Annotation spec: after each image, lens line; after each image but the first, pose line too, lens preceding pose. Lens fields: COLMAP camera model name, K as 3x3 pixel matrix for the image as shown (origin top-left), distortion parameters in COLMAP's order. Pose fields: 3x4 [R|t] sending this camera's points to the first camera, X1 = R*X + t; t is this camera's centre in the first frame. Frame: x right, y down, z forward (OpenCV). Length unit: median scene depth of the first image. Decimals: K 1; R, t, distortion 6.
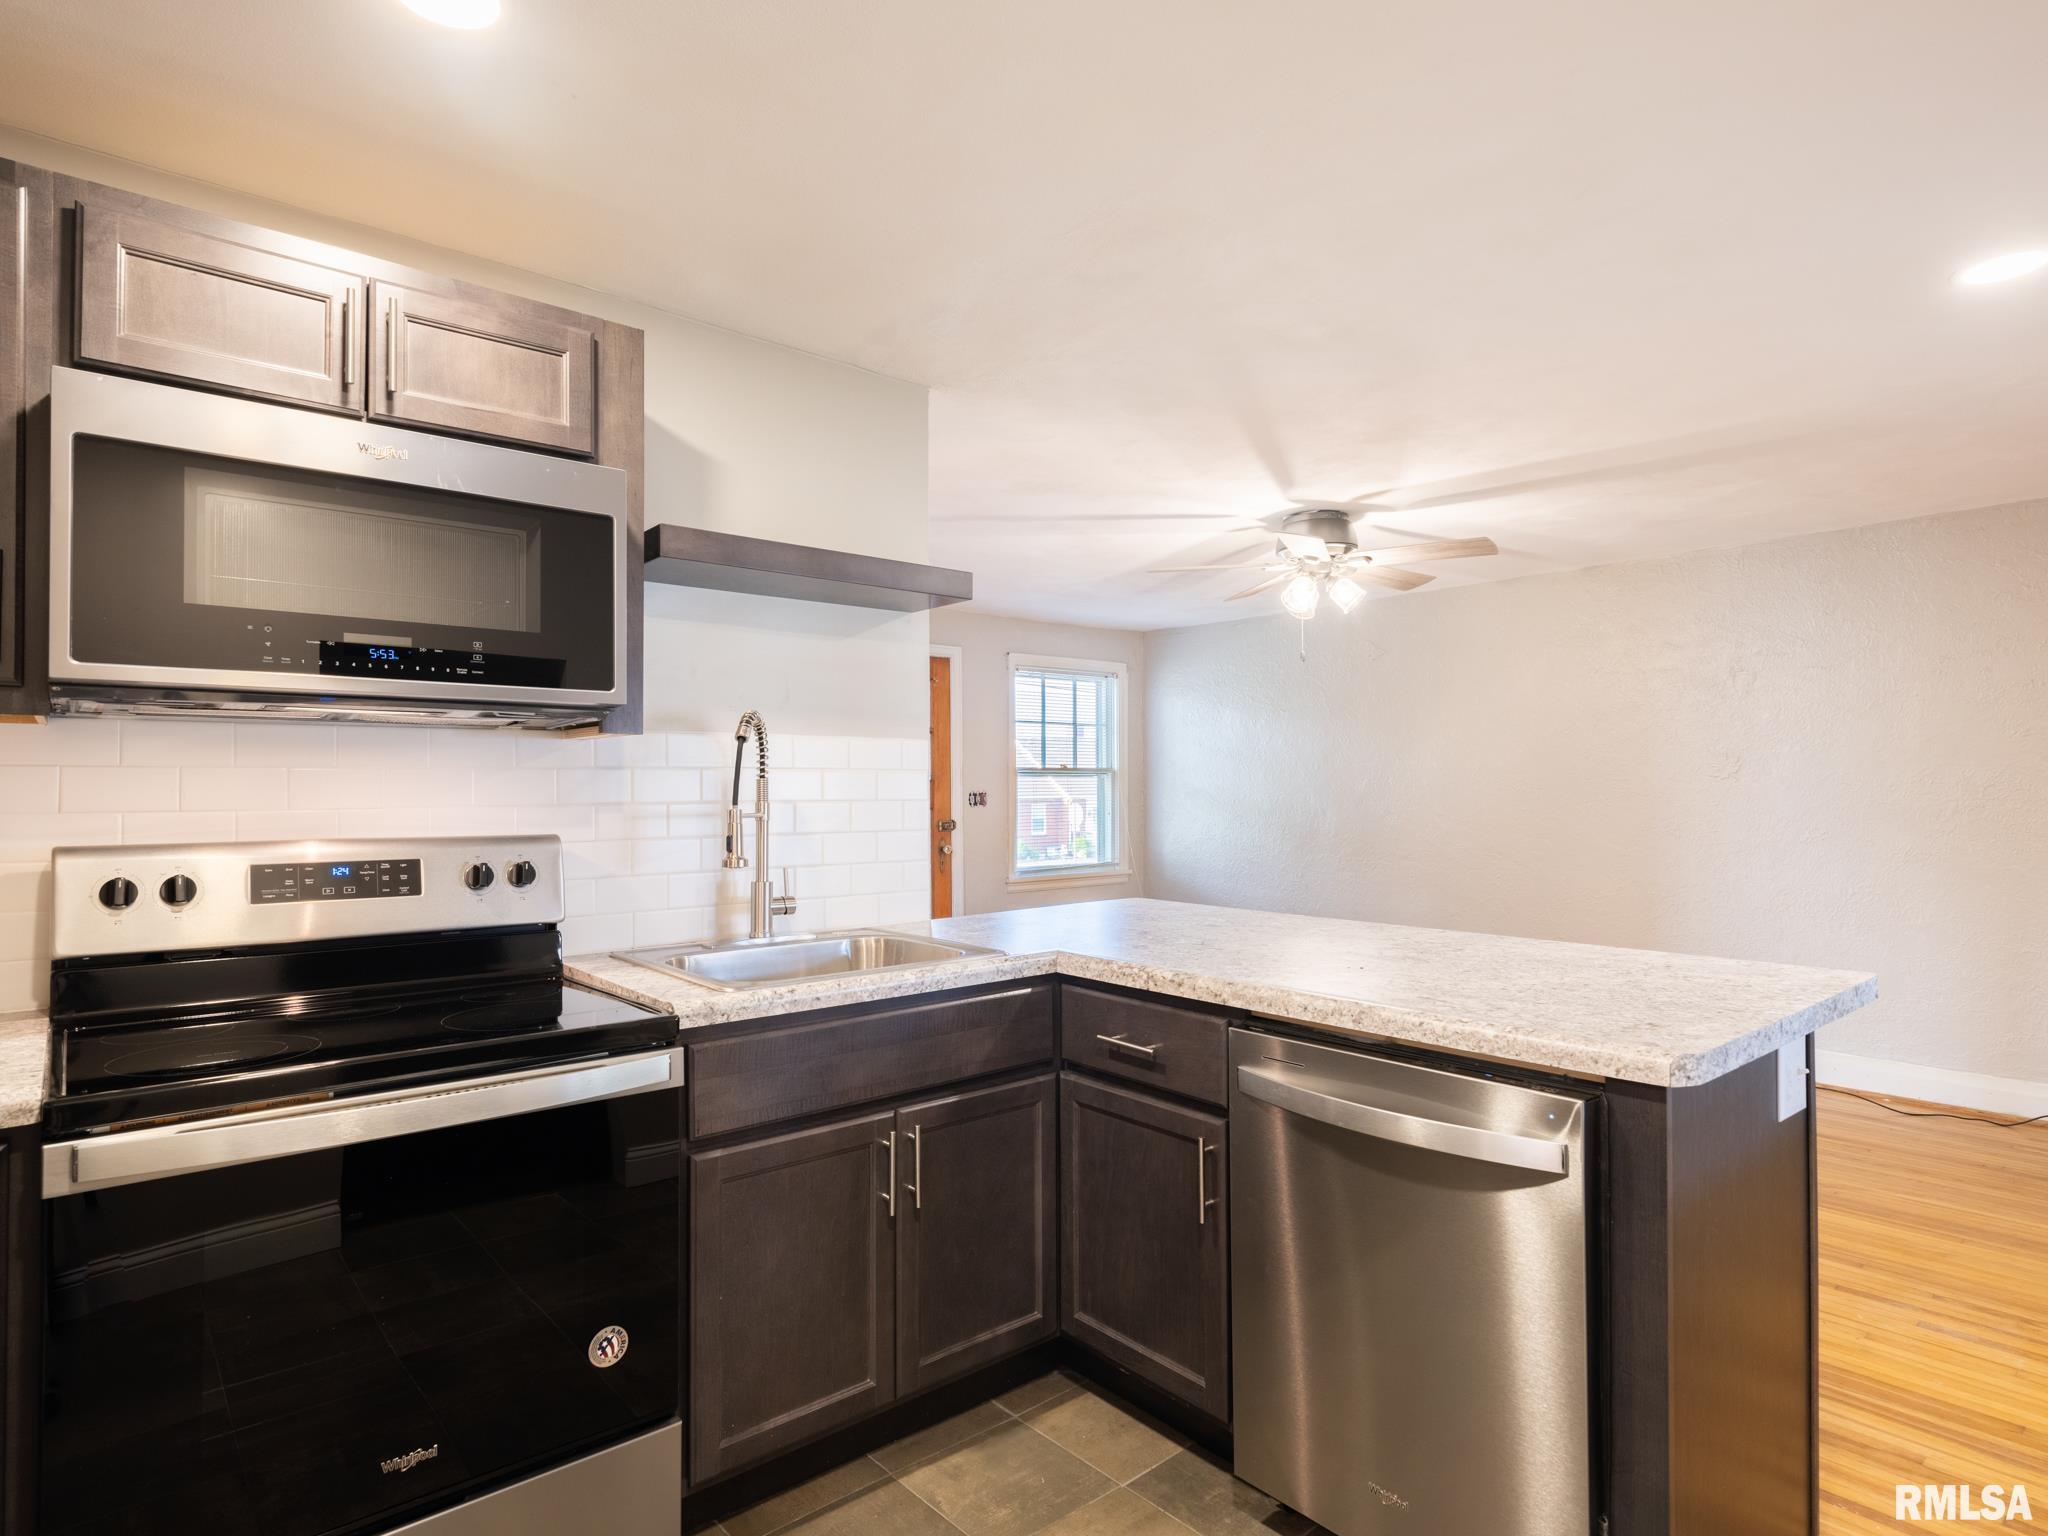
lens RADIAL K [[1115.2, 0, 1024.8], [0, 1115.2, 773.6], [0, 0, 1]] dist [0.002770, -0.003044]
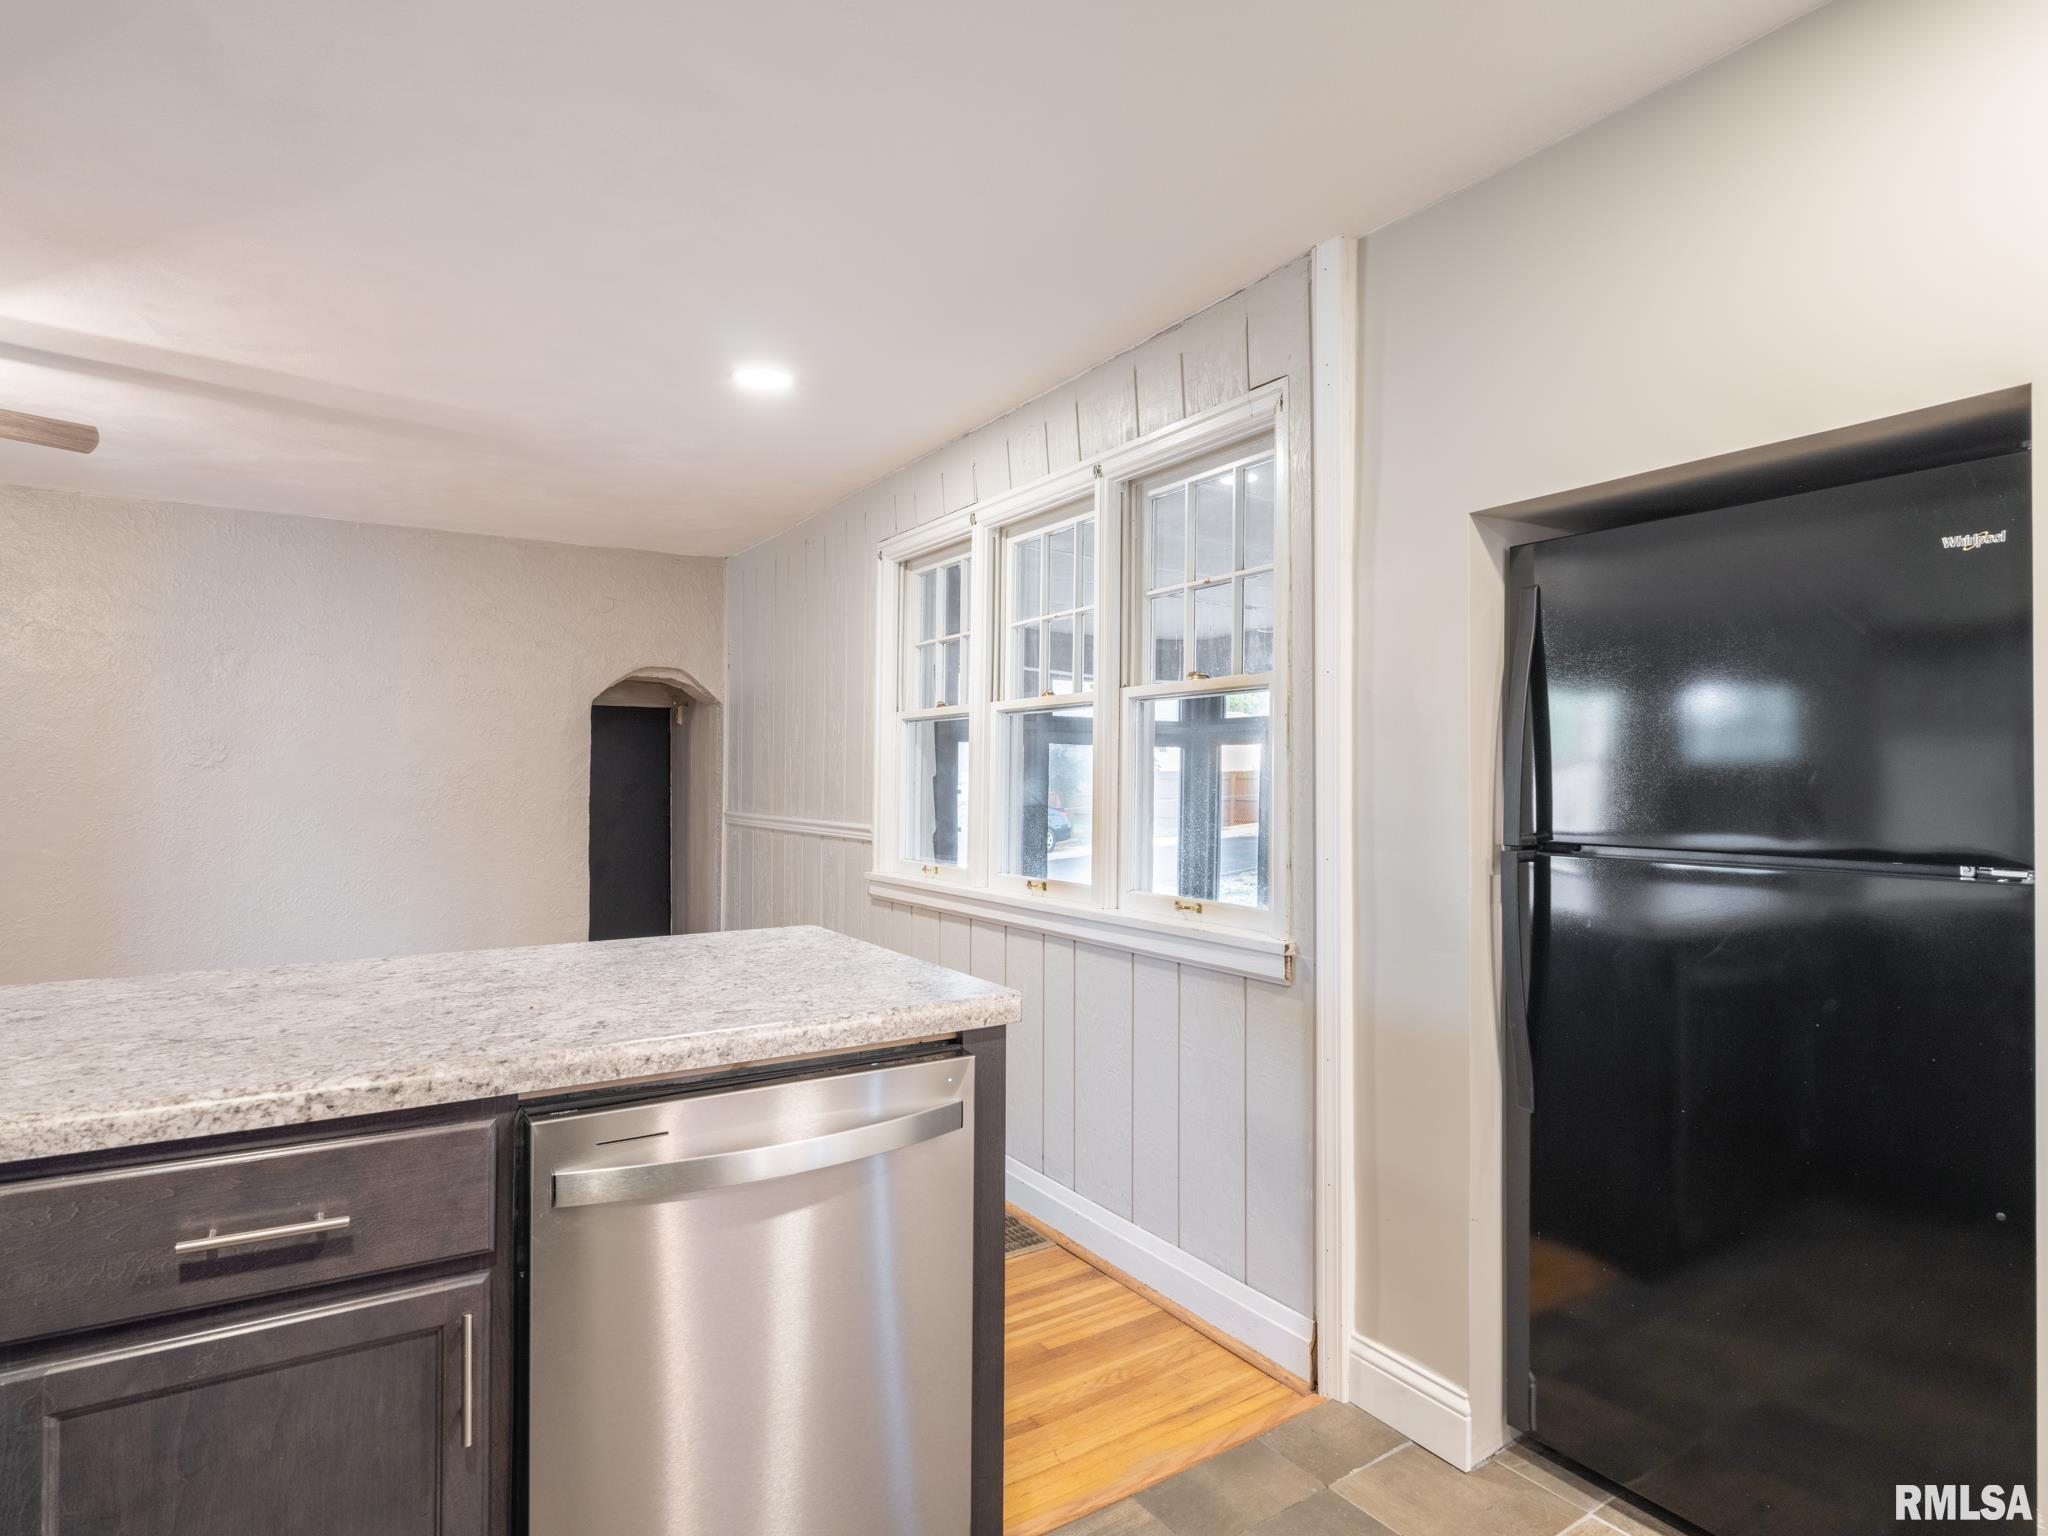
lens RADIAL K [[1121.9, 0, 1034.0], [0, 1121.9, 773.3], [0, 0, 1]] dist [0.002603, -0.002755]
pose [[0.125271, 0.008234, 0.992088, -0.396014], [-0.013656, 0.999885, -0.006575, 0.013288], [-0.992029, -0.012725, 0.125369, 0.533184]]
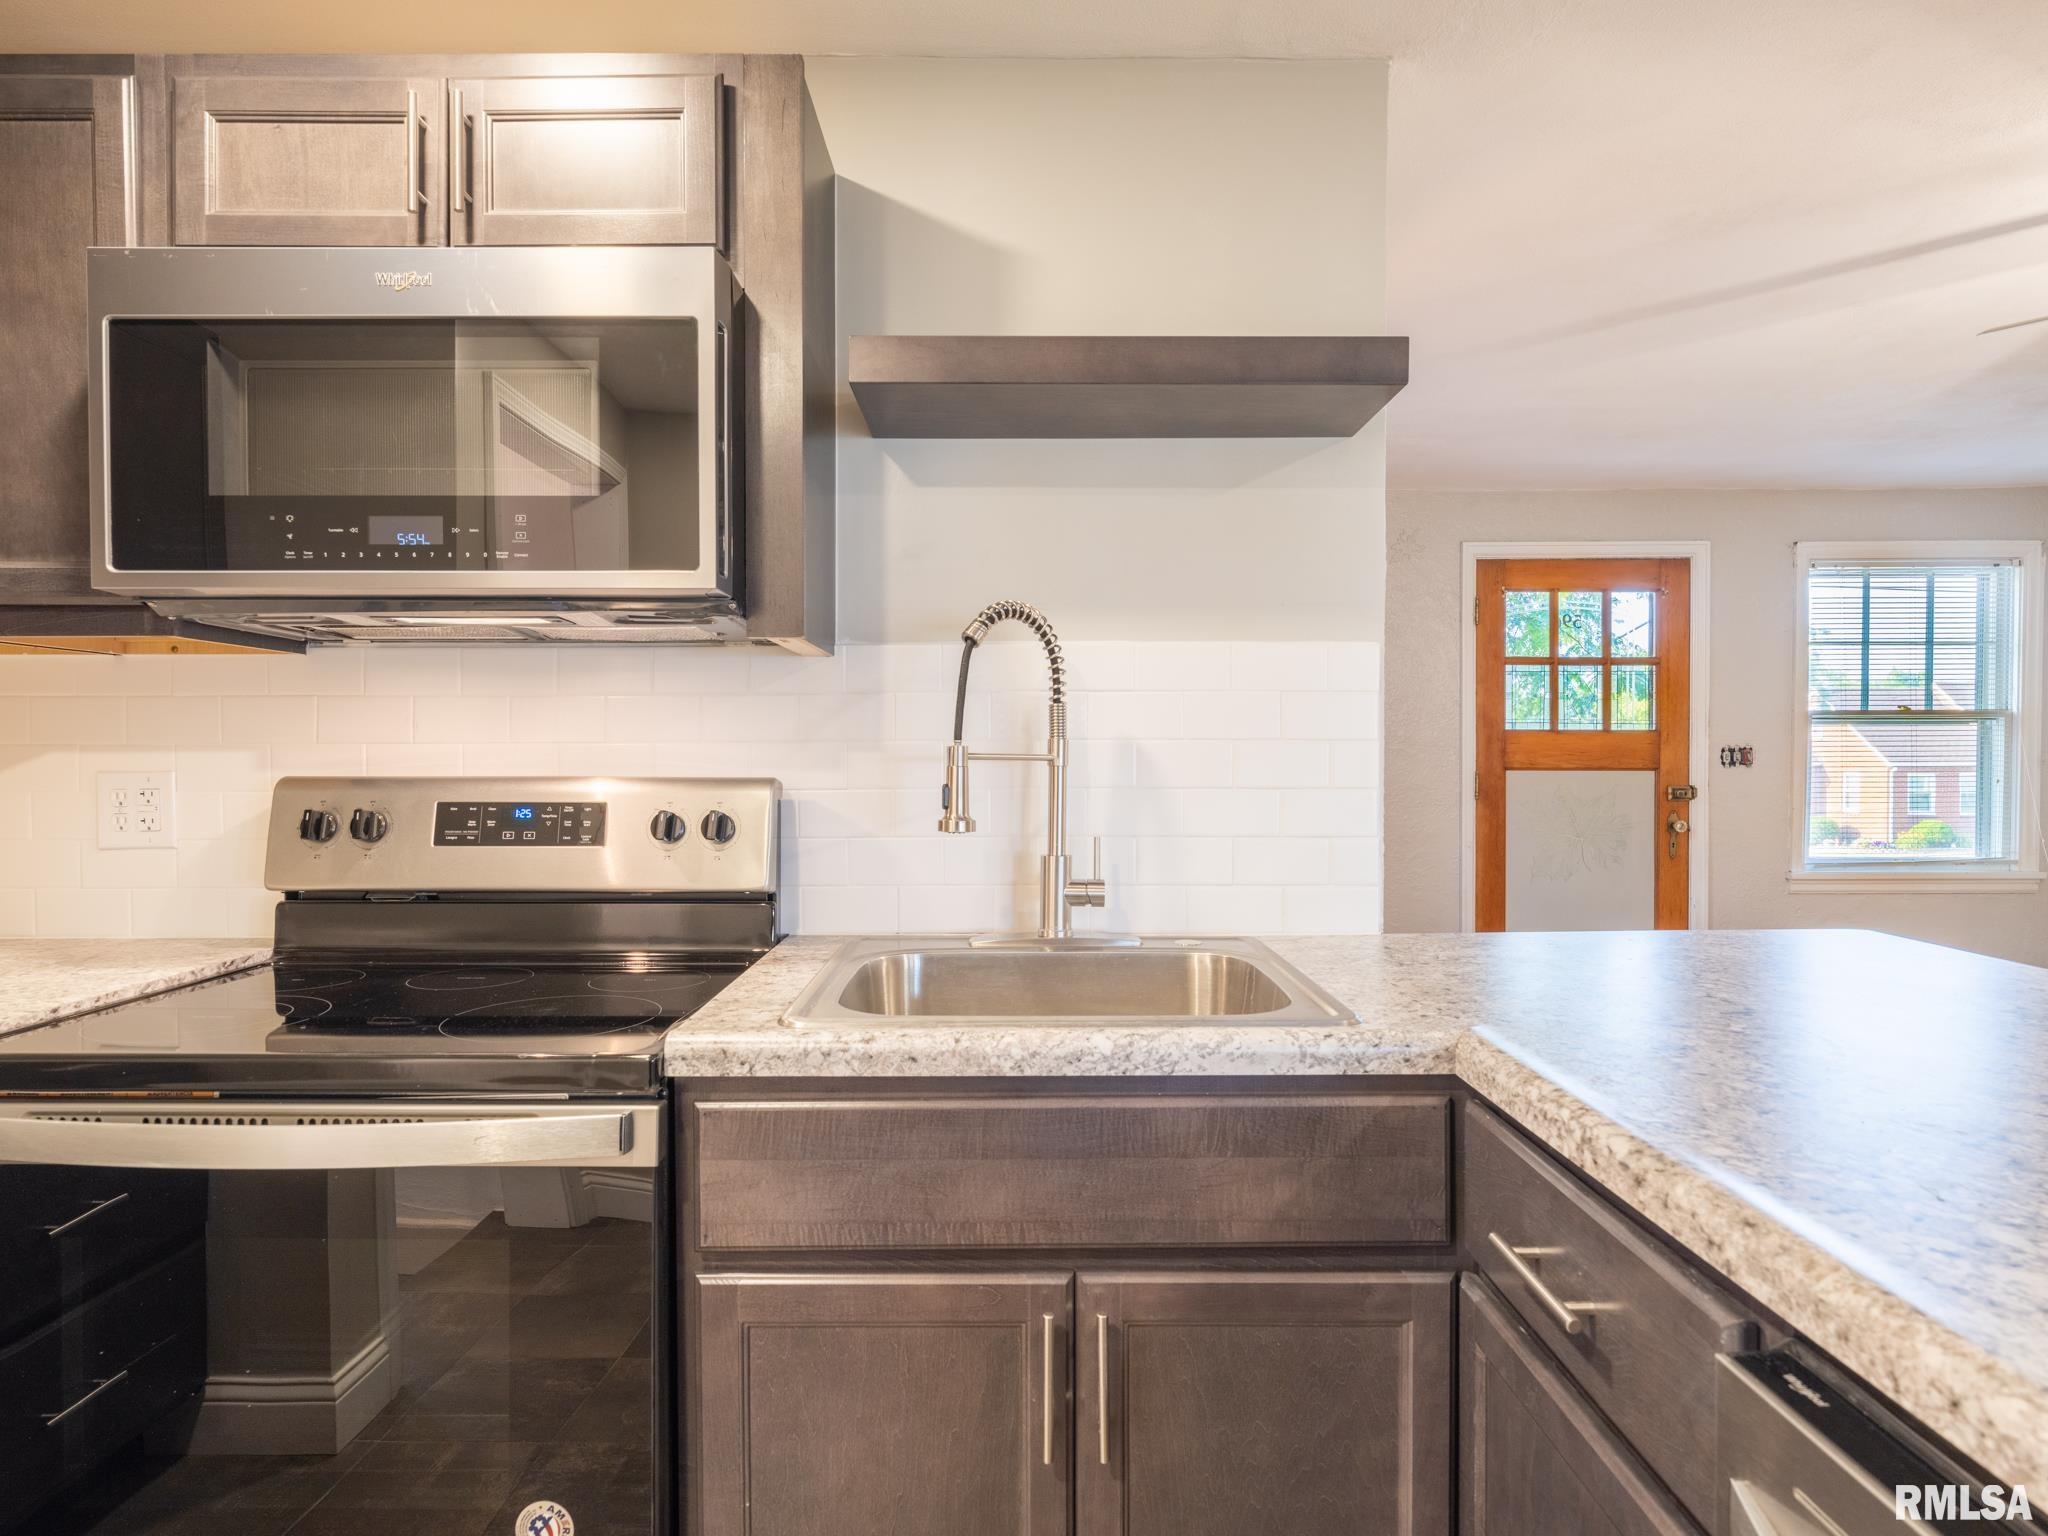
lens RADIAL K [[1124.2, 0, 1010.4], [0, 1124.2, 773.9], [0, 0, 1]] dist [0.002822, -0.002480]
pose [[0.762710, 0.014638, -0.646575, 0.207826], [0.006387, 0.999525, 0.030163, 0.029374], [0.646709, -0.027135, 0.762254, 0.514291]]
